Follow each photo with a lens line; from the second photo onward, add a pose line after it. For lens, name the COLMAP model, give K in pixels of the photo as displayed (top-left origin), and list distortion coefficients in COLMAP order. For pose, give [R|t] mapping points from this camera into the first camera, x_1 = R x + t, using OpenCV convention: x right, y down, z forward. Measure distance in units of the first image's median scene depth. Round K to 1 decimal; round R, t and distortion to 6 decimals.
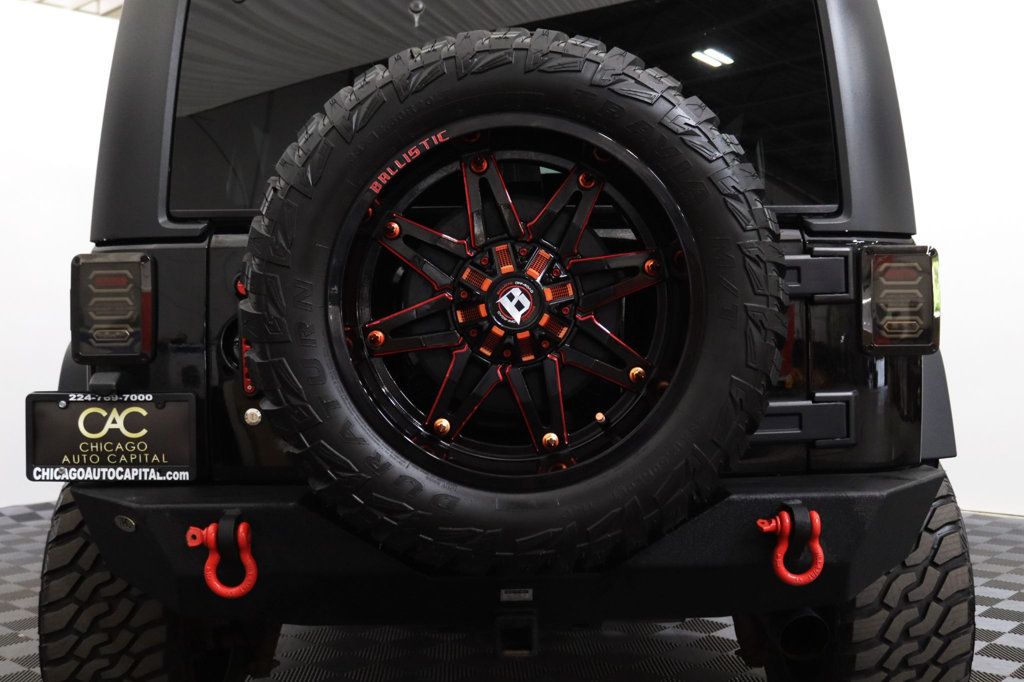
lens RADIAL K [[1088.8, 0, 512.0], [0, 1088.8, 341.0], [0, 0, 1]] dist [-0.084339, 0.013957]
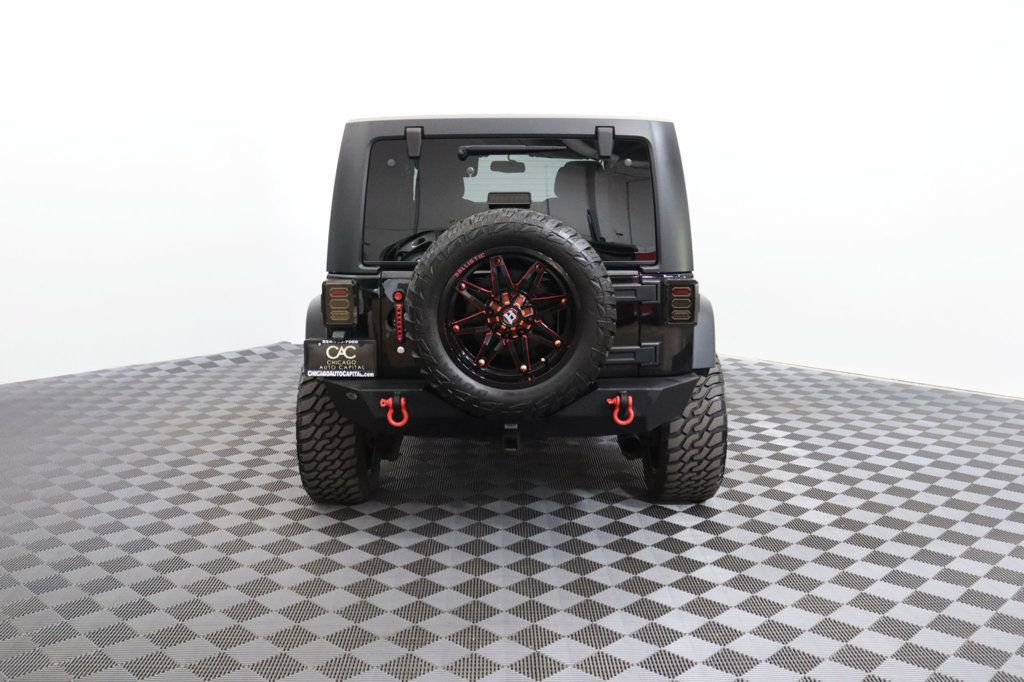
lens RADIAL K [[853.6, 0, 500.2], [0, 853.6, 342.9], [0, 0, 1]] dist [-0.164404, 0.139577]
pose [[0.999344, 0.012784, -0.033881, 0.044277], [-0.007671, 0.989114, 0.146953, -0.245630], [0.035391, -0.146597, 0.988563, -0.916283]]
